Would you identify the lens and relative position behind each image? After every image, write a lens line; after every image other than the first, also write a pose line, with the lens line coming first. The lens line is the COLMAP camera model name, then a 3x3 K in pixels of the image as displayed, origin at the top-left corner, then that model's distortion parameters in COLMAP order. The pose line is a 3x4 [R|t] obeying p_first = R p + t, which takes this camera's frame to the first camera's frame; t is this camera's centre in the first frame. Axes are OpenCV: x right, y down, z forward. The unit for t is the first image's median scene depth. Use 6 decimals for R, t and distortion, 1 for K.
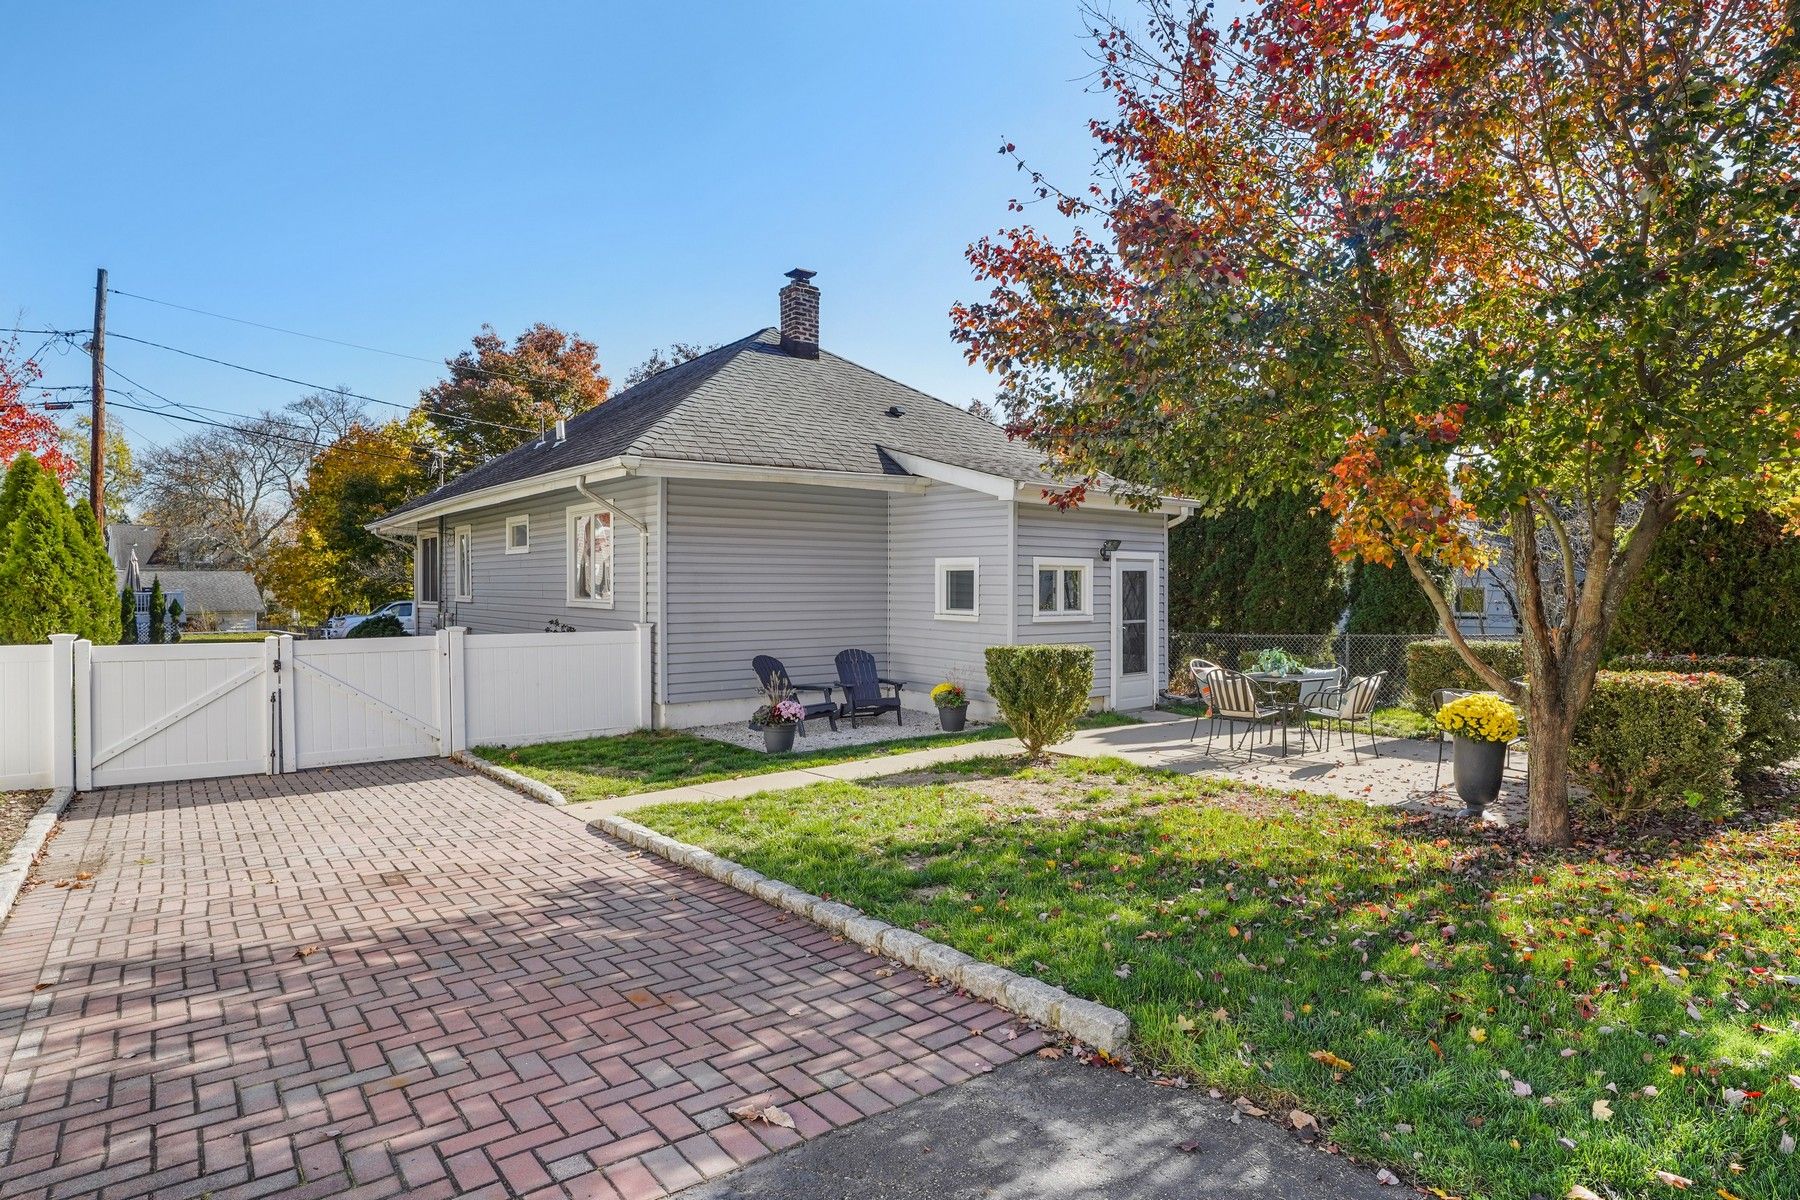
lens RADIAL K [[1012.6, 0, 900.0], [0, 1012.6, 600.0], [0, 0, 1]] dist [0.001781, 0.000348]
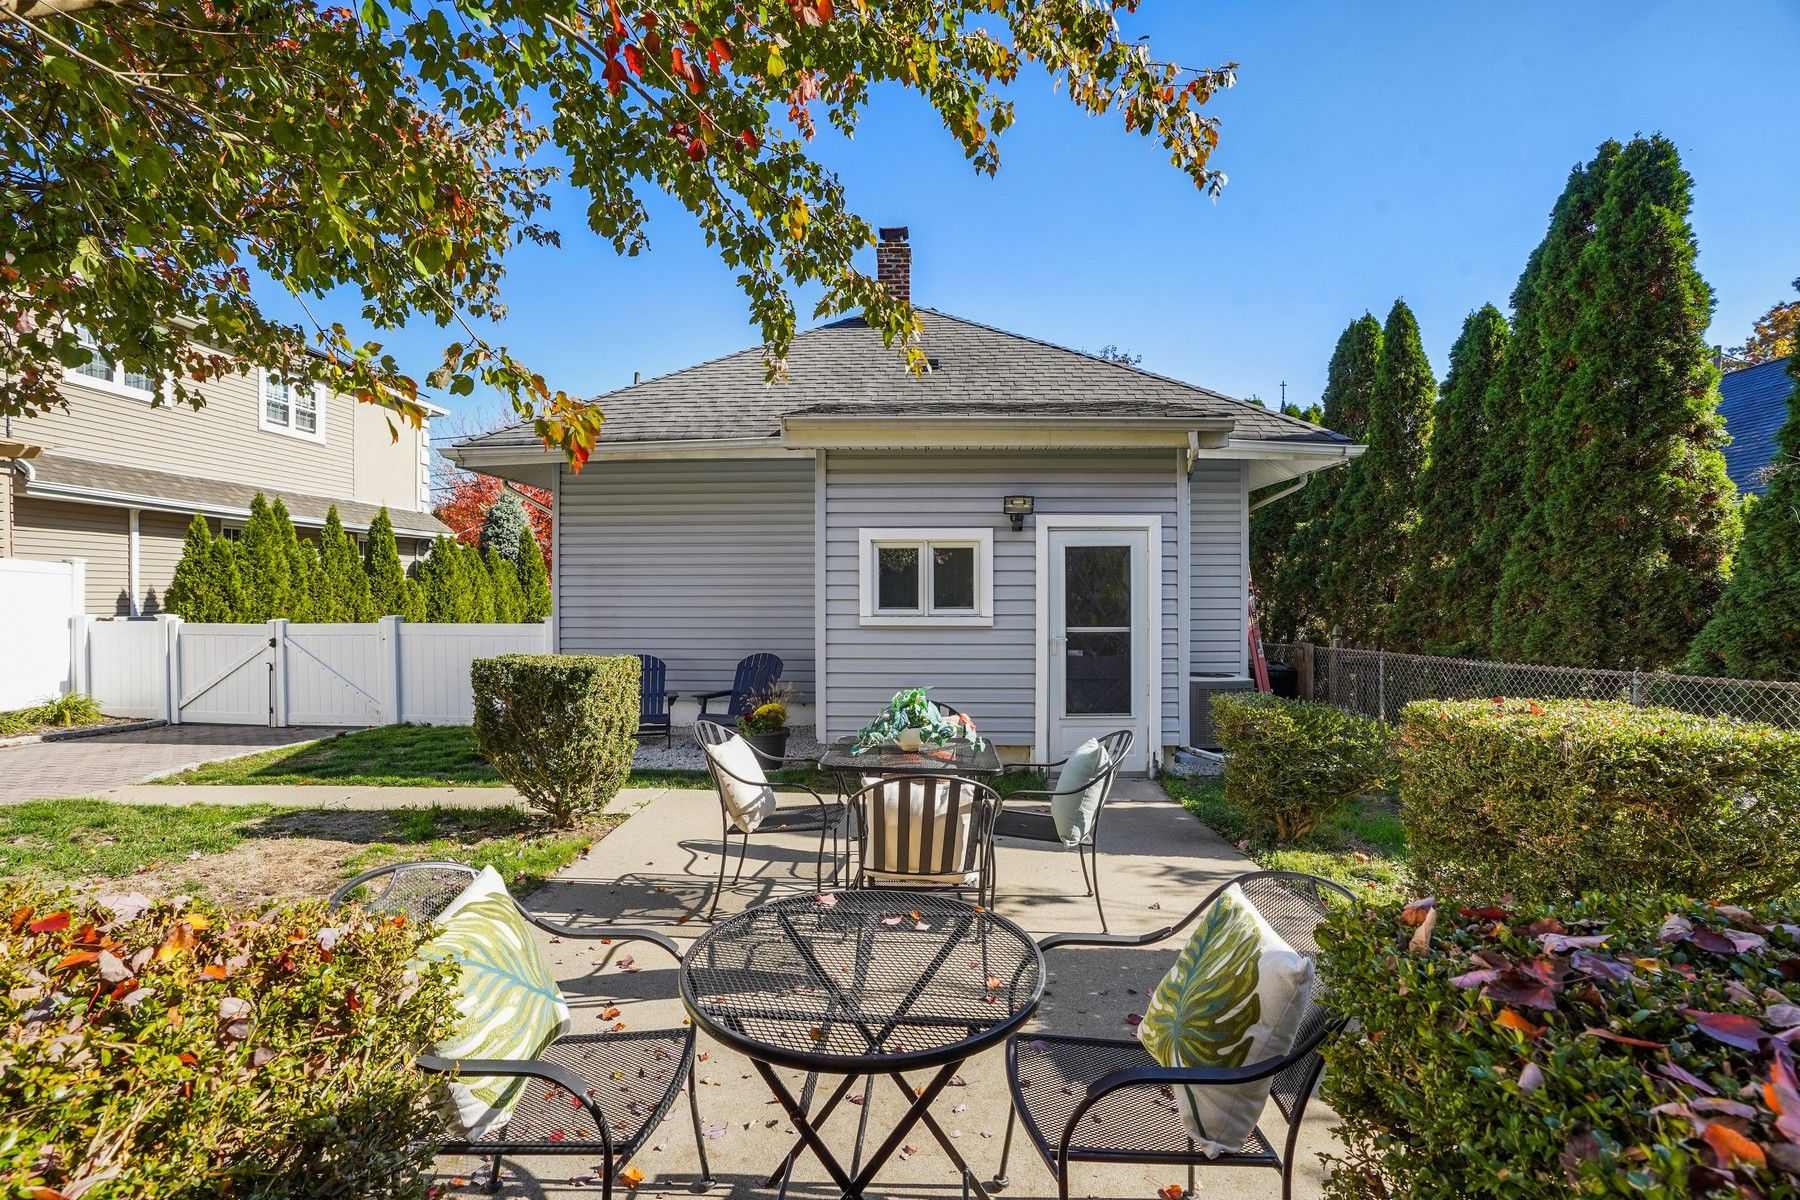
lens RADIAL K [[799.5, 0, 900.0], [0, 799.5, 600.0], [0, 0, 1]] dist [-0.060685, 0.016736]
pose [[0.758337, 0.007965, -0.651815, 0.481764], [-0.002443, 0.999953, 0.009378, -0.000524], [0.651859, -0.005519, 0.758320, 0.594128]]
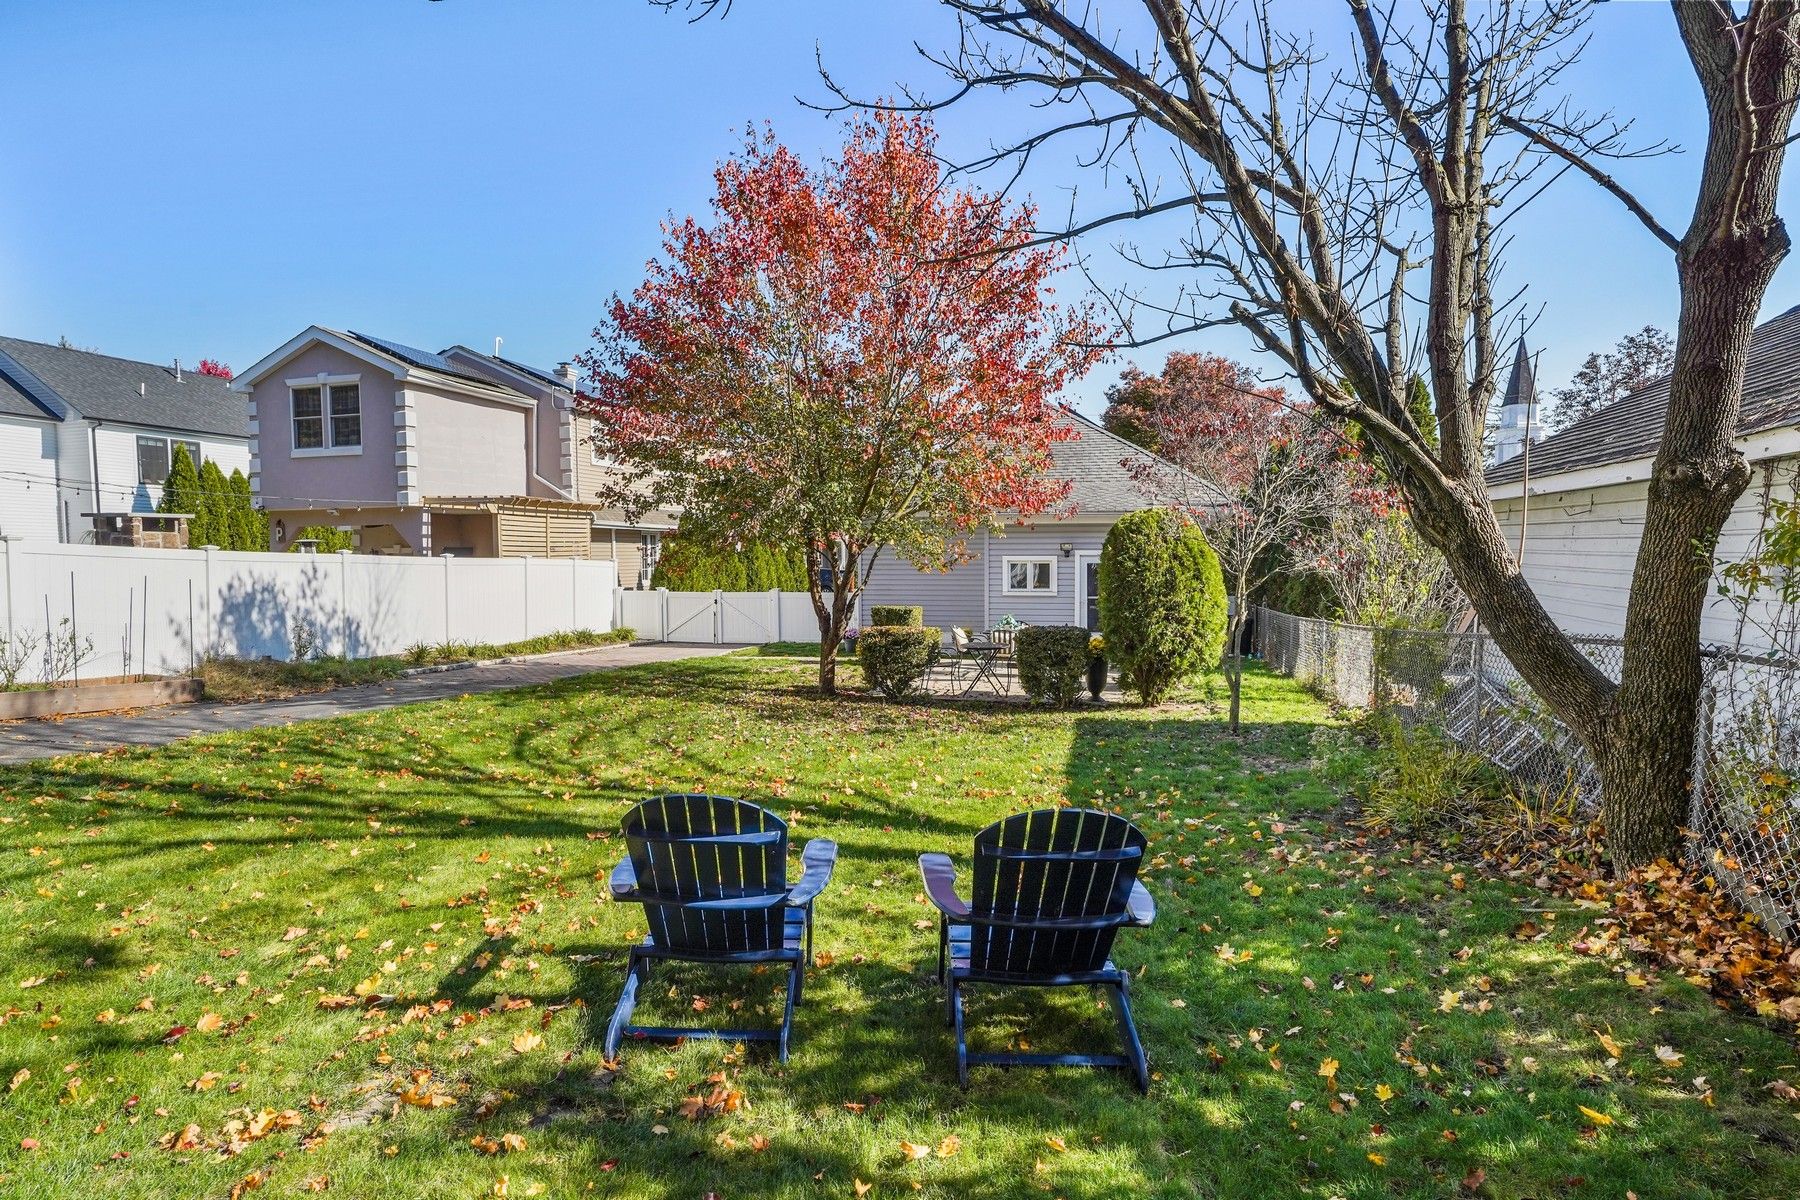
lens RADIAL K [[943.0, 0, 900.0], [0, 943.0, 600.0], [0, 0, 1]] dist [0.000002, -0.000005]
pose [[0.606466, 0.043306, -0.793929, 1.211989], [0.003568, 0.998357, 0.057183, -0.057766], [0.795101, -0.037512, 0.605316, -0.063443]]
